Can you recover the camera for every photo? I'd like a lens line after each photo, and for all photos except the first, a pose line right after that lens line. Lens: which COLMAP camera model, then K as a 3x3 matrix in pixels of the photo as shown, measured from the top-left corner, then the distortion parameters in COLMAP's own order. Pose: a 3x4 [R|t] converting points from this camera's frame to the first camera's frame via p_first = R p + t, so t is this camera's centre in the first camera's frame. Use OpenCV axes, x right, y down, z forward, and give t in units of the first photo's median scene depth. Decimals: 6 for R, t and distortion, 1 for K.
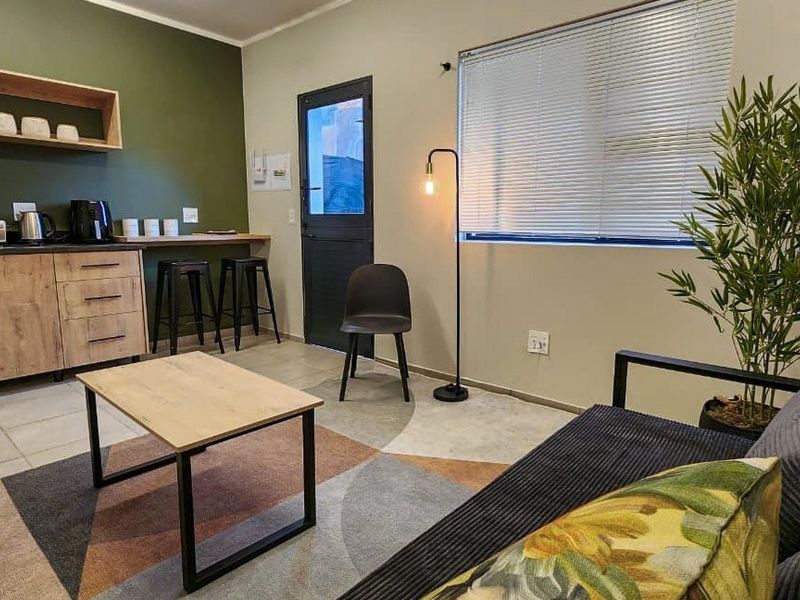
lens RADIAL K [[495.0, 0, 416.1], [0, 495.0, 292.6], [0, 0, 1]] dist [-0.002999, -0.001708]
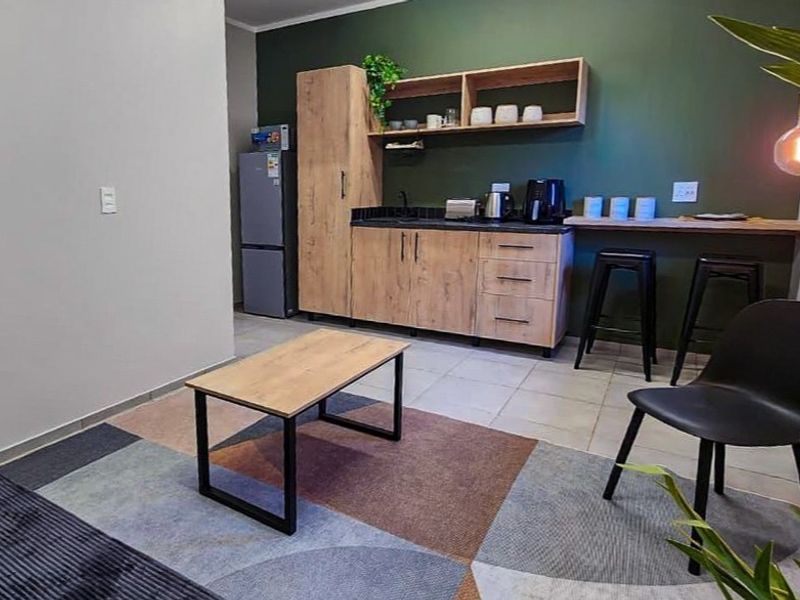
lens RADIAL K [[541.2, 0, 294.0], [0, 541.2, 276.7], [0, 0, 1]] dist [-0.000107, -0.000338]
pose [[0.082603, 0.158711, -0.983864, 0.407508], [-0.125233, 0.981065, 0.147745, -0.100342], [0.988683, 0.111008, 0.100915, 0.451734]]
